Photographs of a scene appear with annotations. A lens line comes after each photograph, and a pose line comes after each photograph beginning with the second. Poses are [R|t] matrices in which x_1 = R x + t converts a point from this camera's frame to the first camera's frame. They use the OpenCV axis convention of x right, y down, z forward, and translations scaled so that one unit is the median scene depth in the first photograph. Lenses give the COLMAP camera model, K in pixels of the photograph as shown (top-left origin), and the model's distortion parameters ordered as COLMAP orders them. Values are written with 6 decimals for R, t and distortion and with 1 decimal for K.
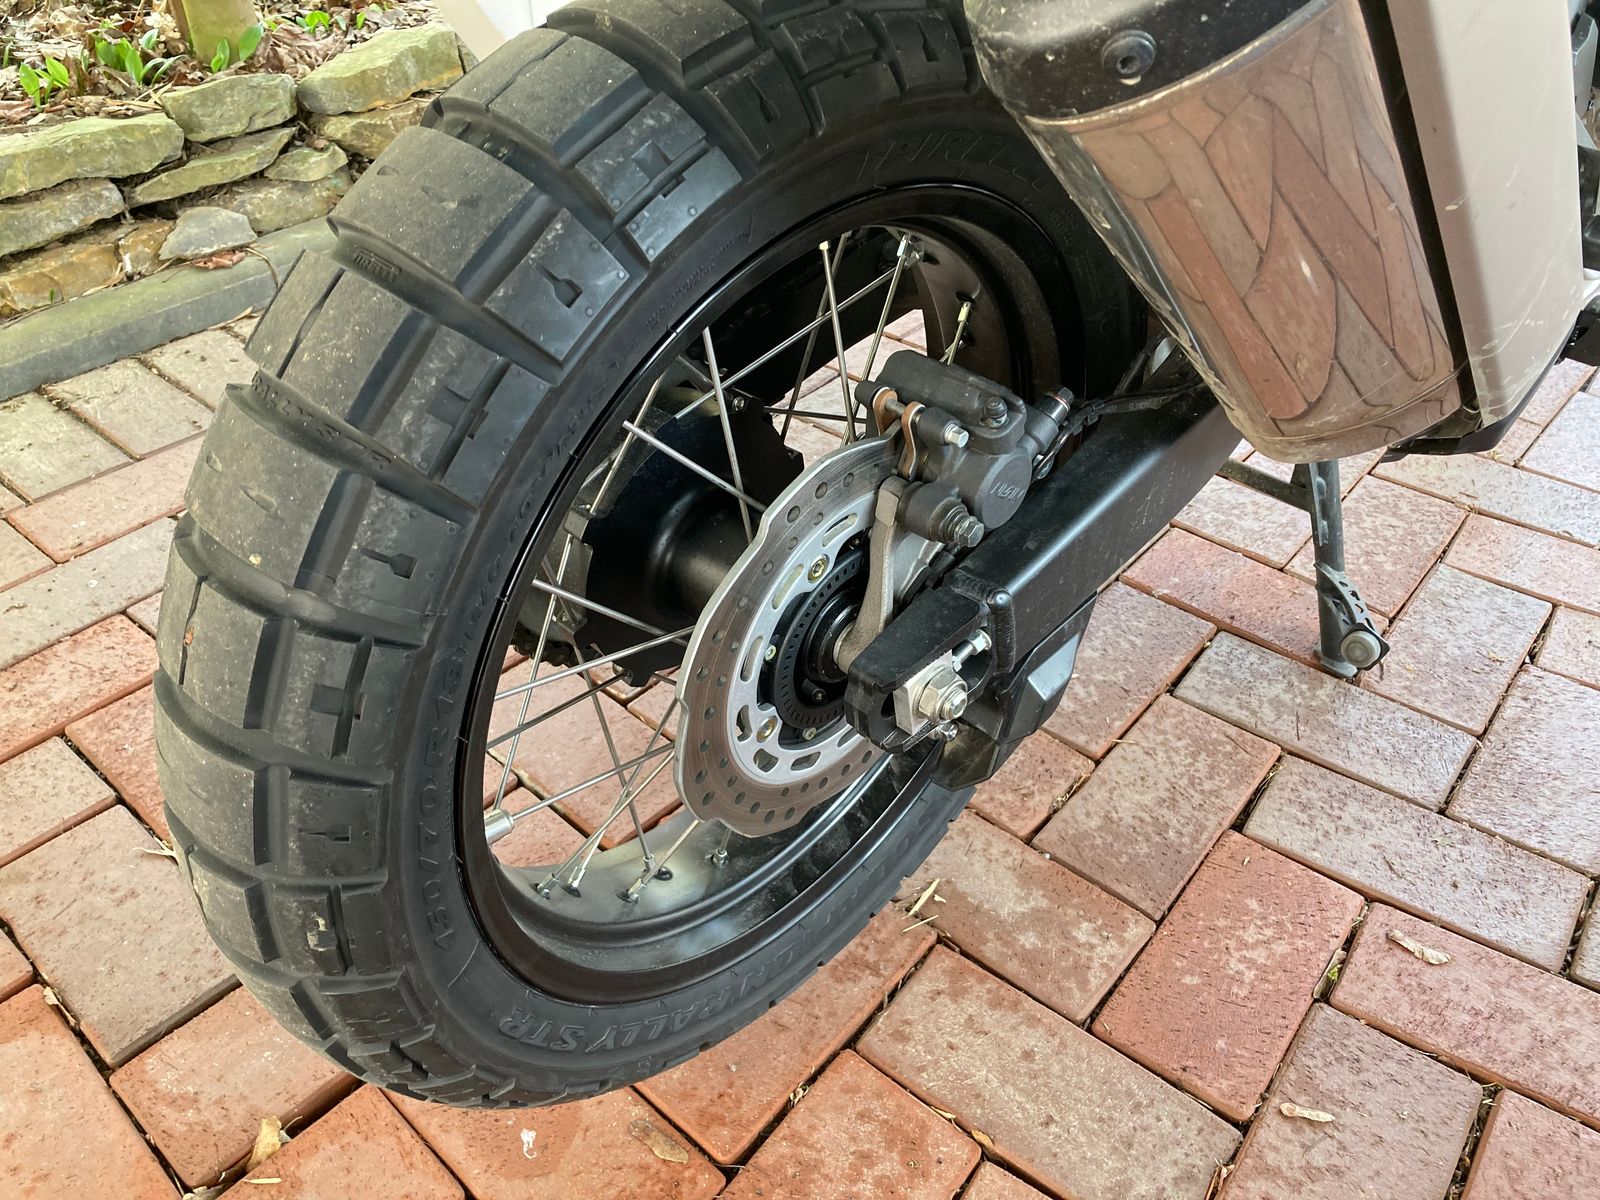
lens RADIAL K [[1305.2, 0, 800.0], [0, 1305.2, 603.0], [0, 0, 1]] dist [0.042337, -0.003721]
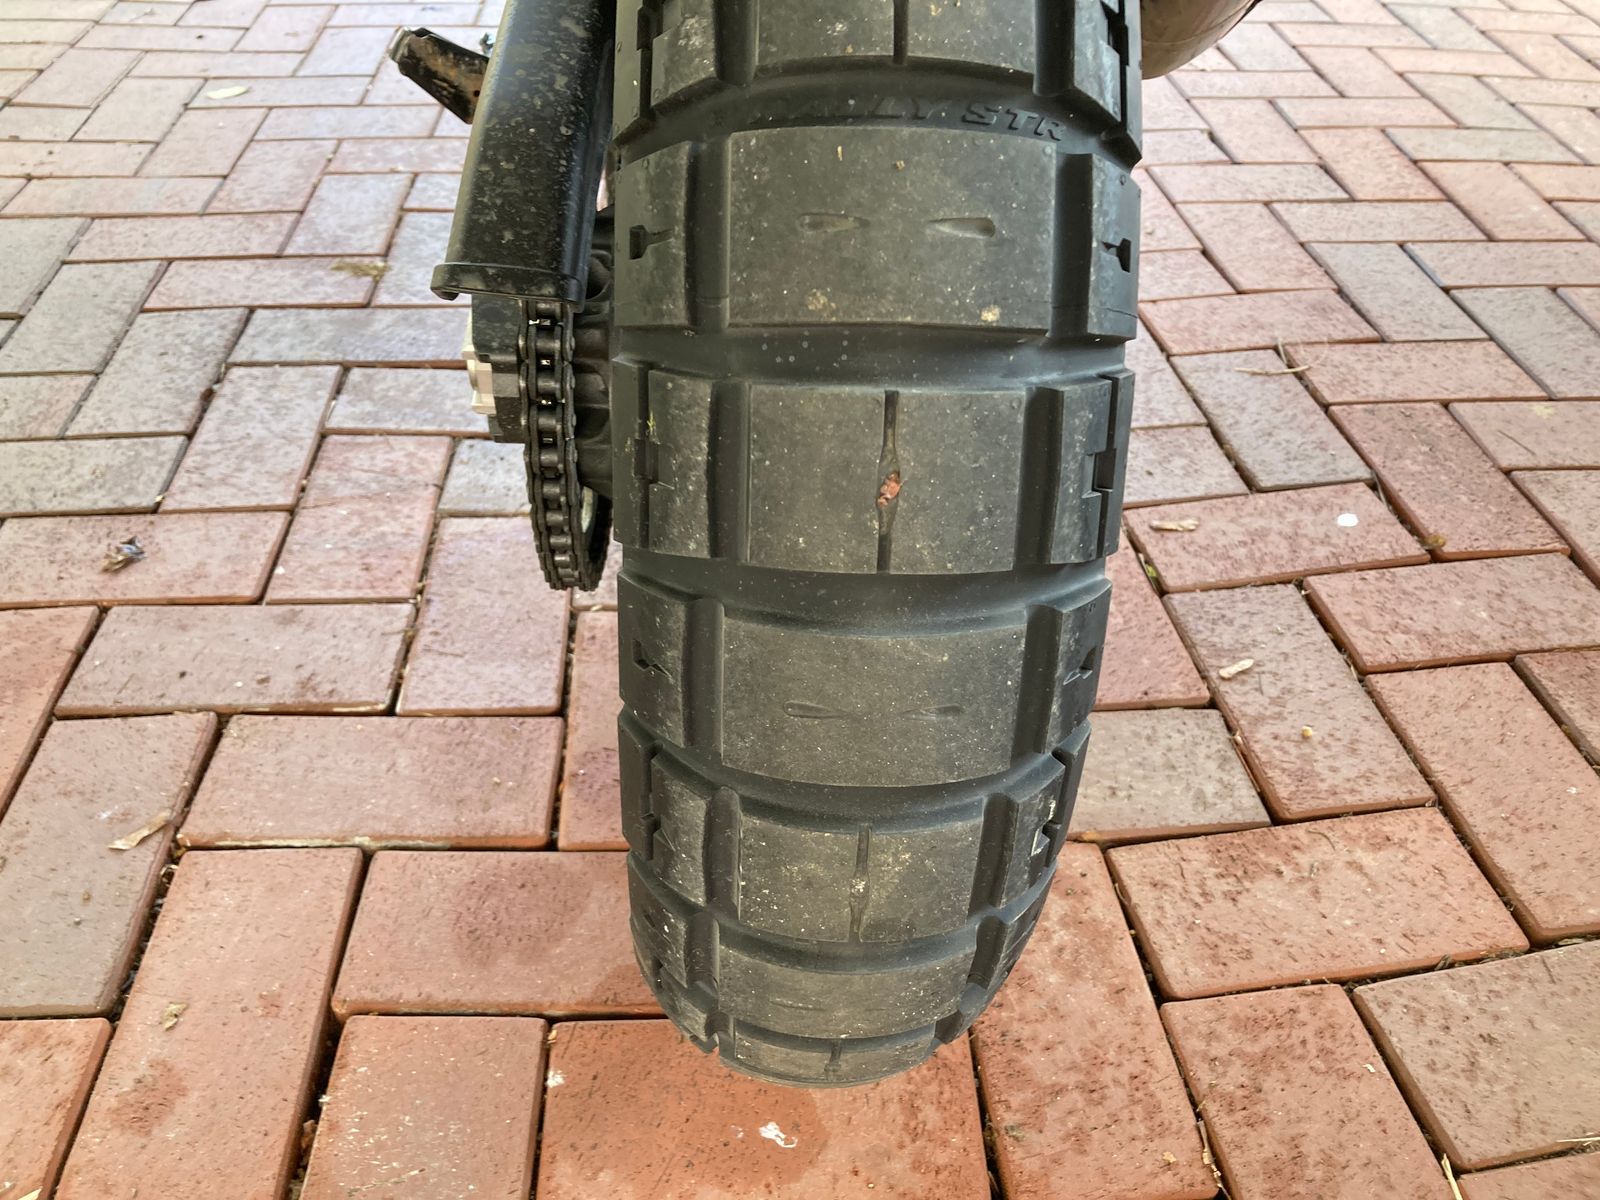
lens RADIAL K [[1305.2, 0, 798.9], [0, 1305.2, 597.1], [0, 0, 1]] dist [0.042337, -0.003721]
pose [[0.710072, -0.442276, 0.547896, -0.477648], [0.415264, 0.891430, 0.181405, -0.033892], [-0.568642, 0.098711, 0.816641, 0.273199]]
